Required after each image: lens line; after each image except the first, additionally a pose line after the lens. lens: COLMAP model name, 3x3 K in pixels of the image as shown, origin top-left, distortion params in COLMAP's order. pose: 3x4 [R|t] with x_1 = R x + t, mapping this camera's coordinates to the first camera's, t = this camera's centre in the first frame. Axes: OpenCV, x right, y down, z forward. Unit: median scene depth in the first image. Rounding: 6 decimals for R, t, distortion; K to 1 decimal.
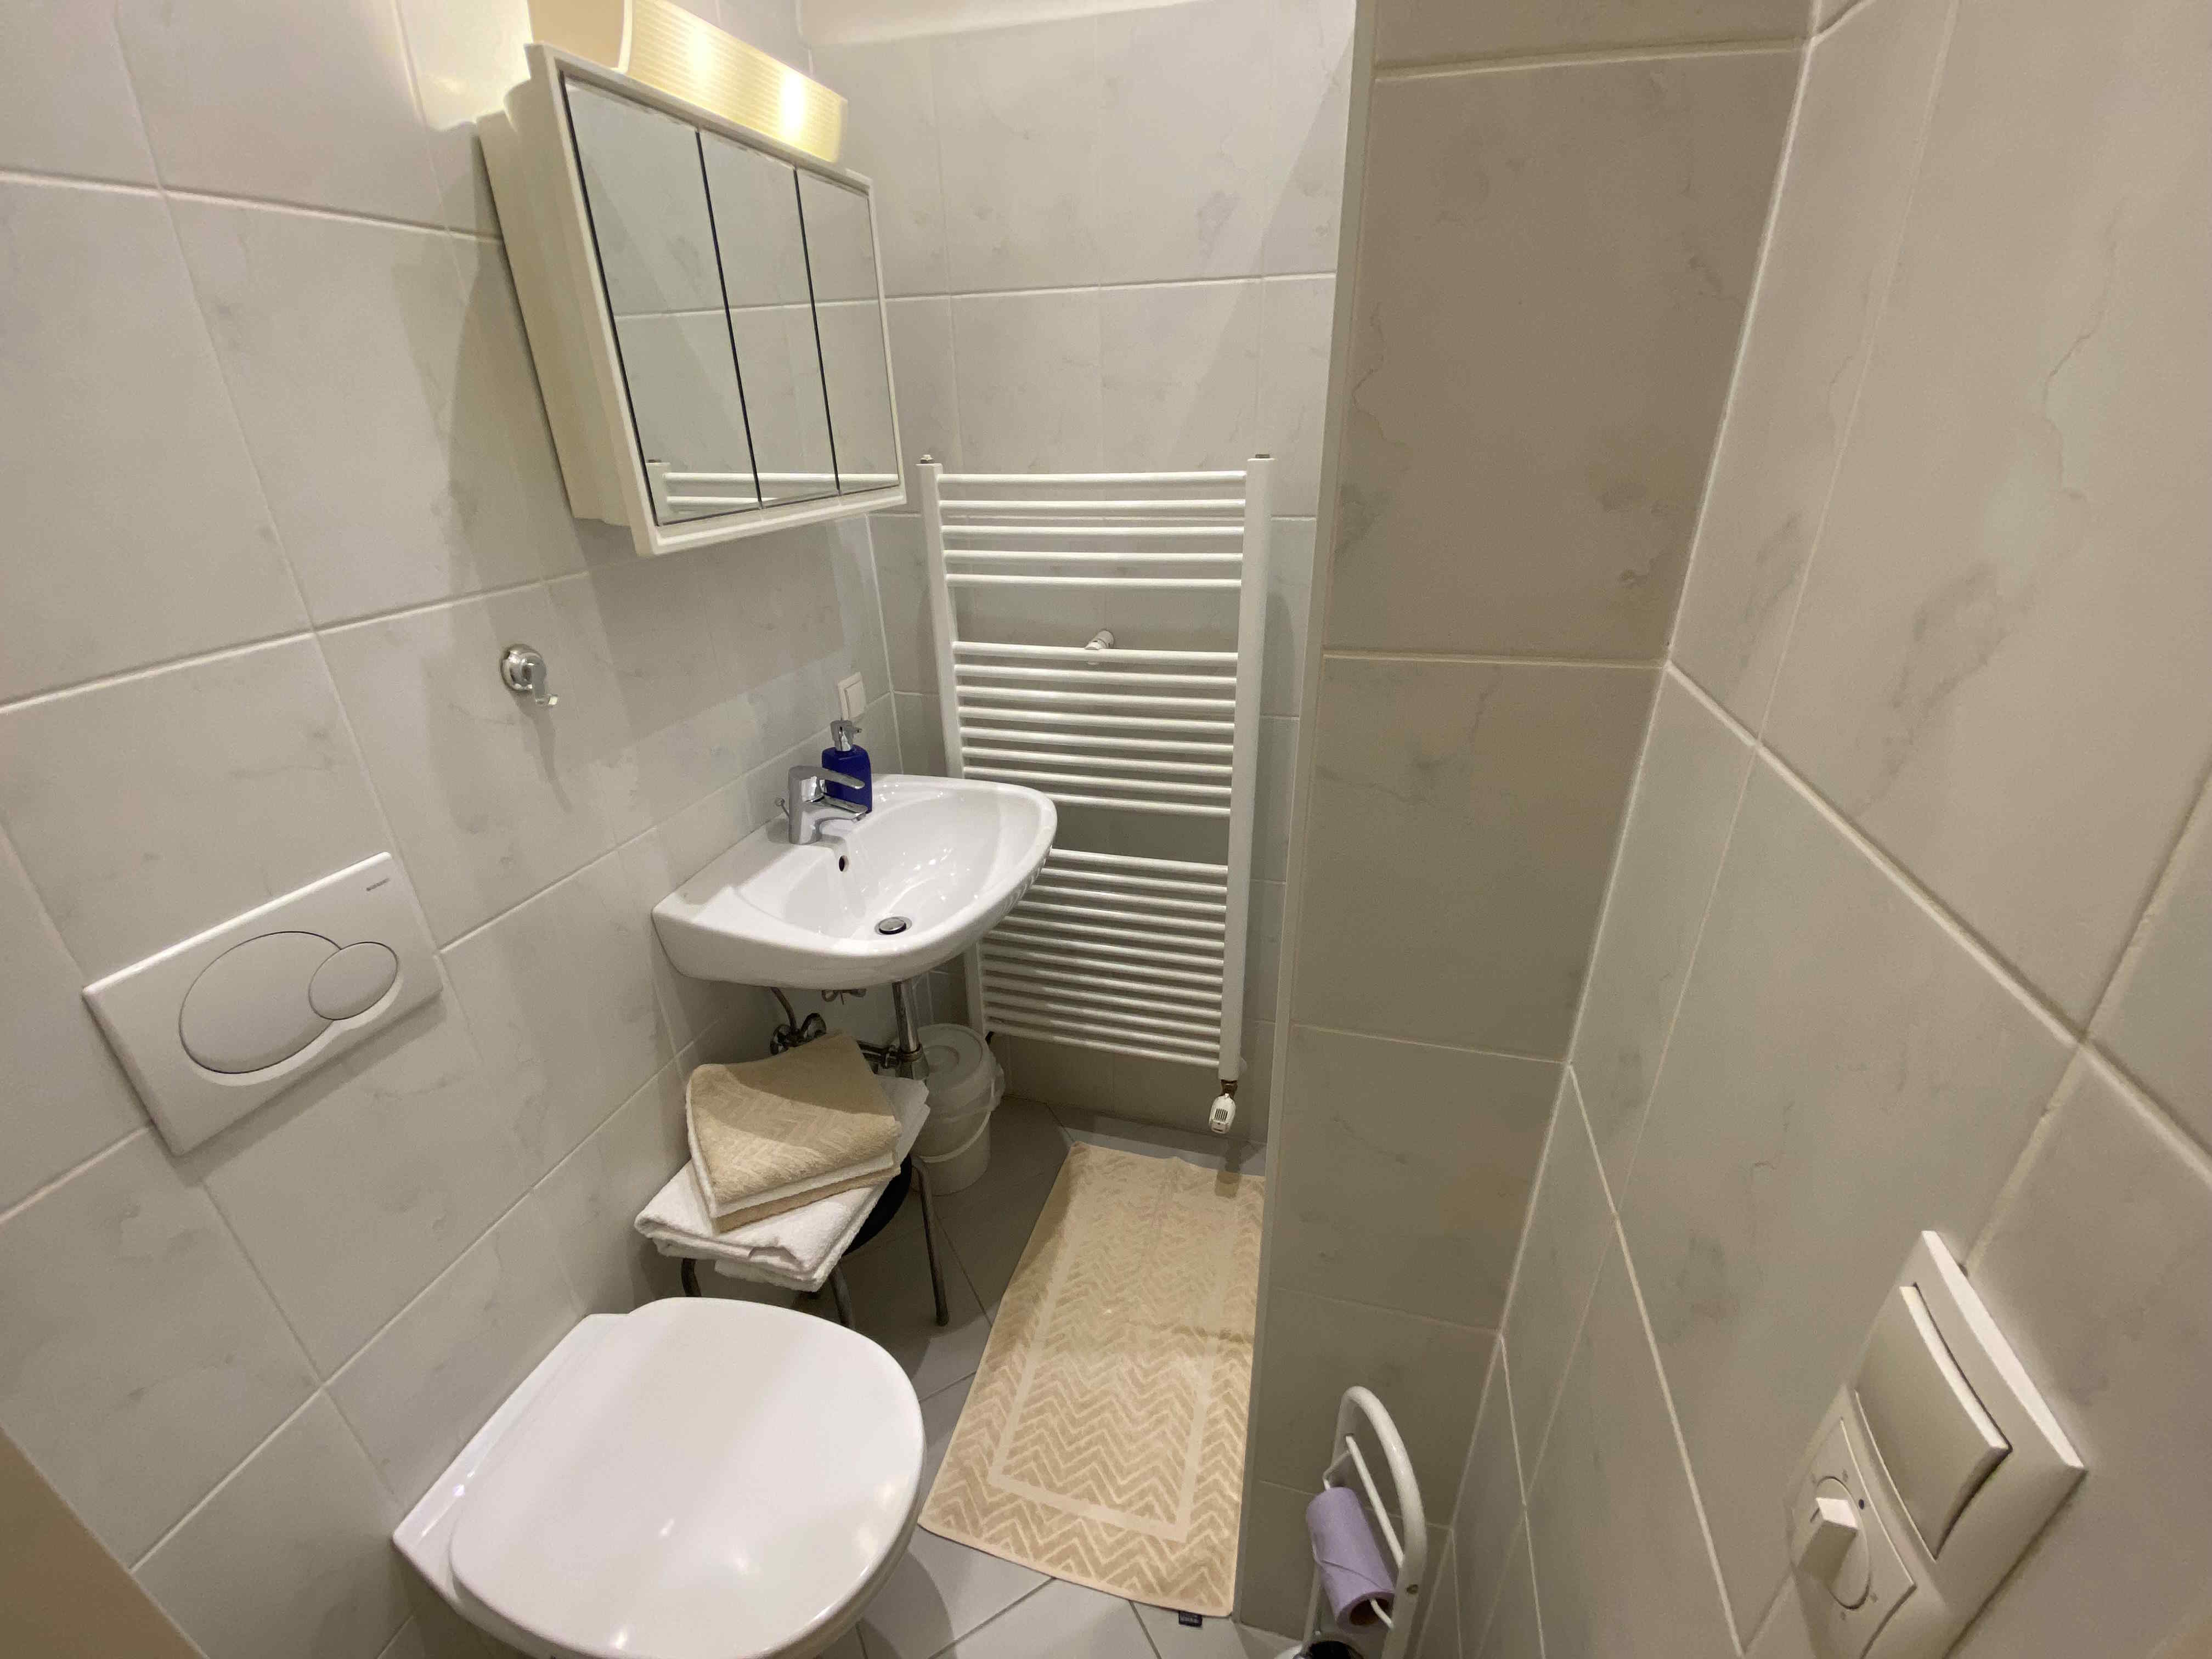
lens RADIAL K [[894.3, 0, 1109.6], [0, 894.3, 829.9], [0, 0, 1]] dist [-0.001774, -0.007195]
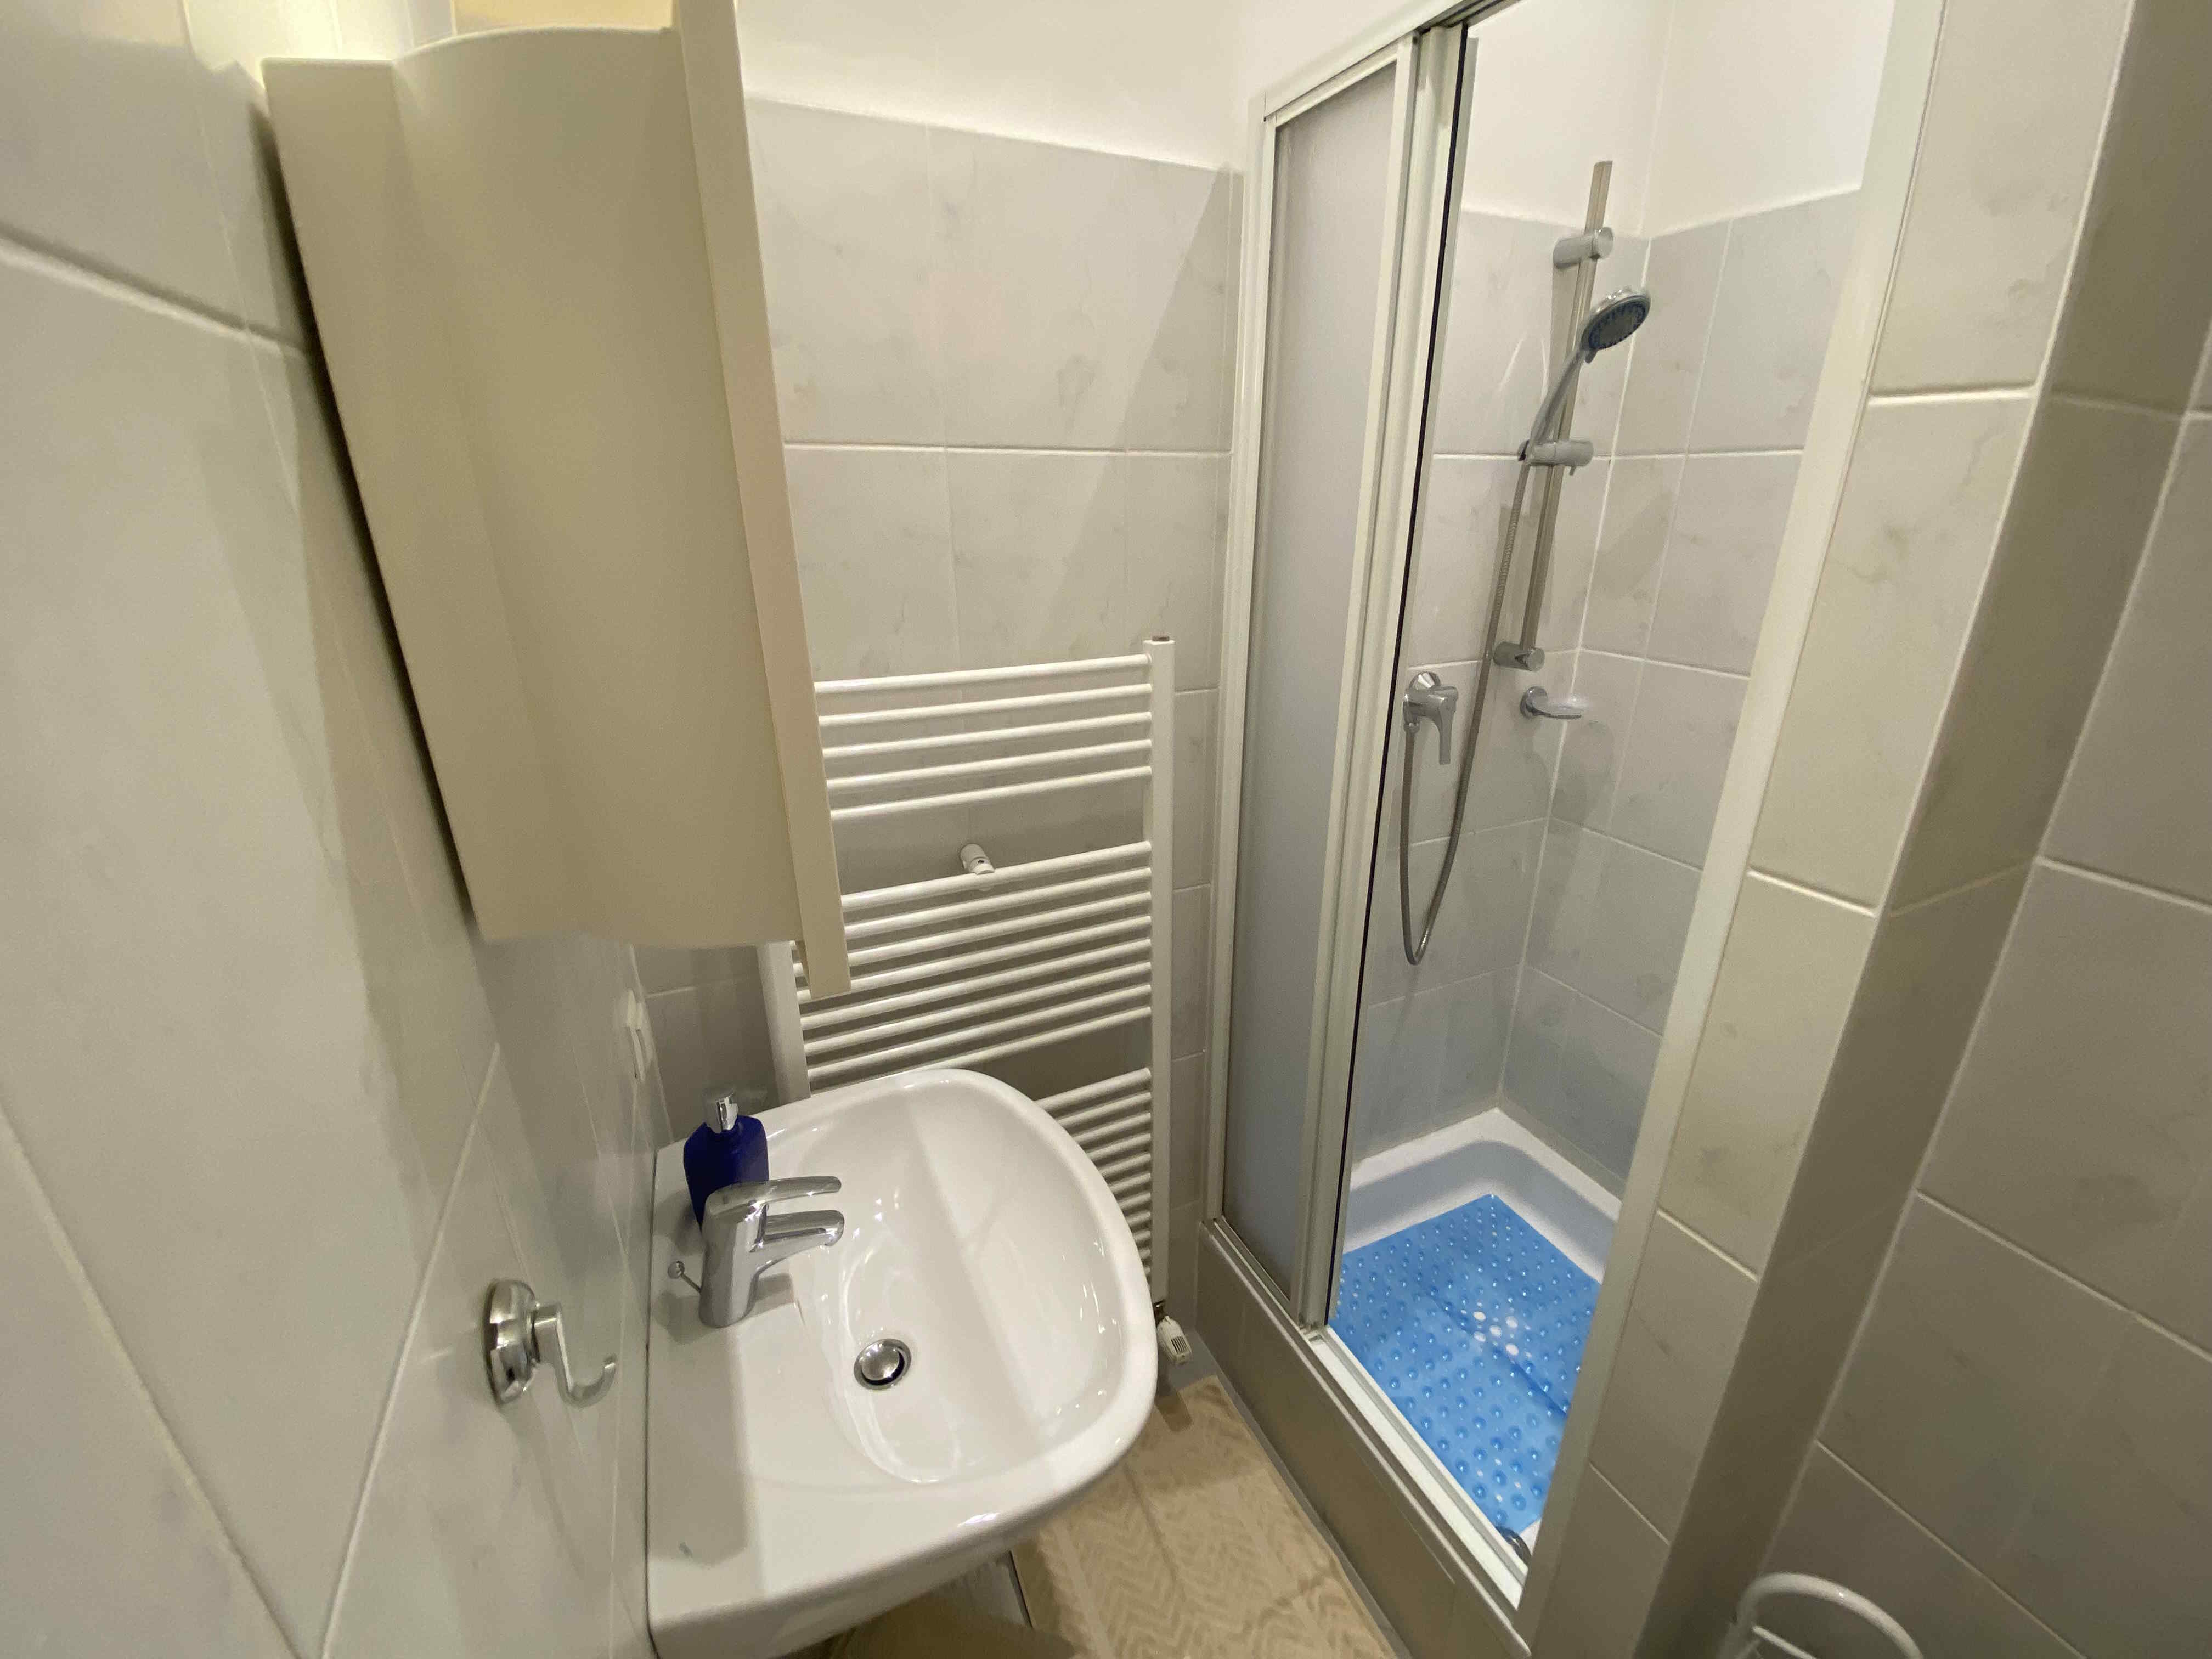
lens RADIAL K [[894.3, 0, 1105.3], [0, 894.3, 817.0], [0, 0, 1]] dist [-0.001774, -0.007195]
pose [[0.764184, -0.199996, 0.613208, -0.429743], [0.259410, 0.965731, -0.008309, -0.225011], [-0.590533, 0.165422, 0.789878, 0.310238]]
